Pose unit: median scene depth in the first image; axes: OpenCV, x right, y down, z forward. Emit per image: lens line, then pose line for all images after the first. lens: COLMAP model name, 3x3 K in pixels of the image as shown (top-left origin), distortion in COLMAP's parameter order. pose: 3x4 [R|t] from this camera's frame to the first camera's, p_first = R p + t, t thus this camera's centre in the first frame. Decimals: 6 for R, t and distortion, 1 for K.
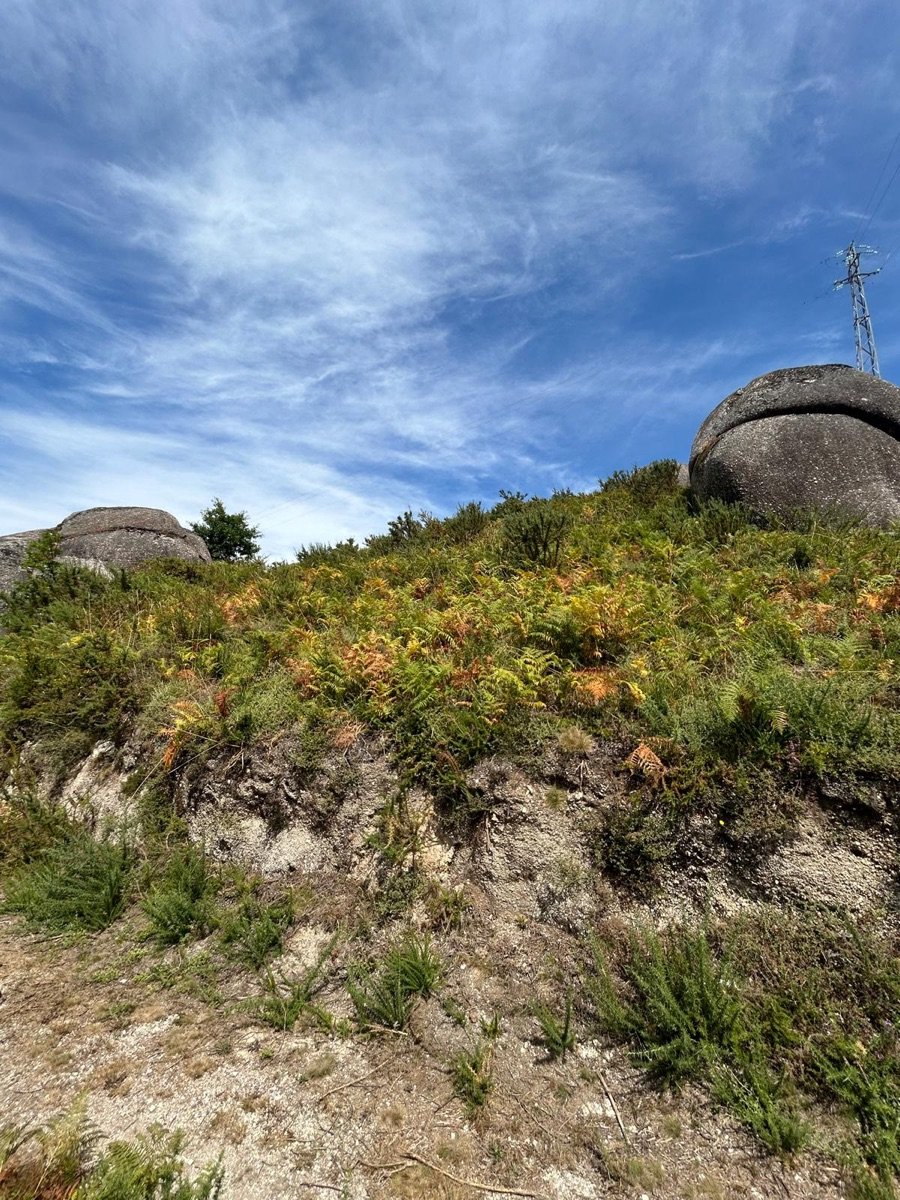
lens RADIAL K [[480.2, 0, 450.0], [0, 480.2, 599.9], [0, 0, 1]] dist [0.001090, 0.000120]
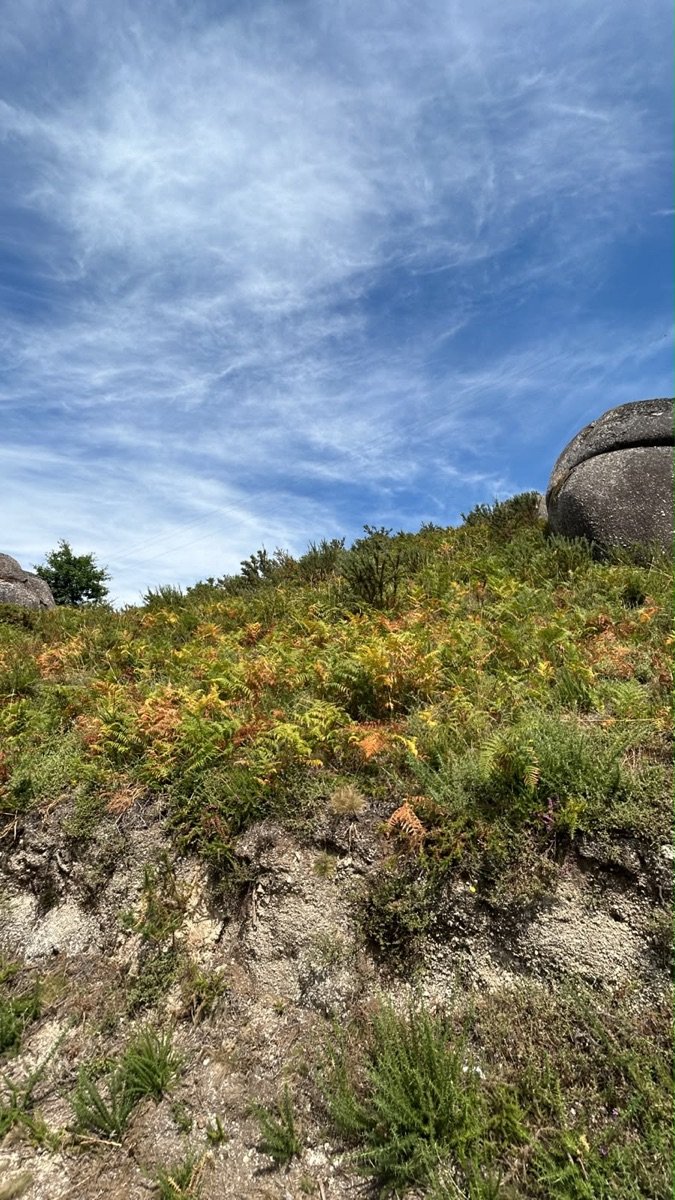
lens RADIAL K [[506.6, 0, 337.6], [0, 506.6, 600.6], [0, 0, 1]] dist [0.001760, -0.000452]
pose [[0.999597, -0.020845, 0.019258, 0.217422], [0.022223, 0.996985, -0.074343, -0.025753], [-0.017650, 0.074741, 0.997047, -0.024137]]
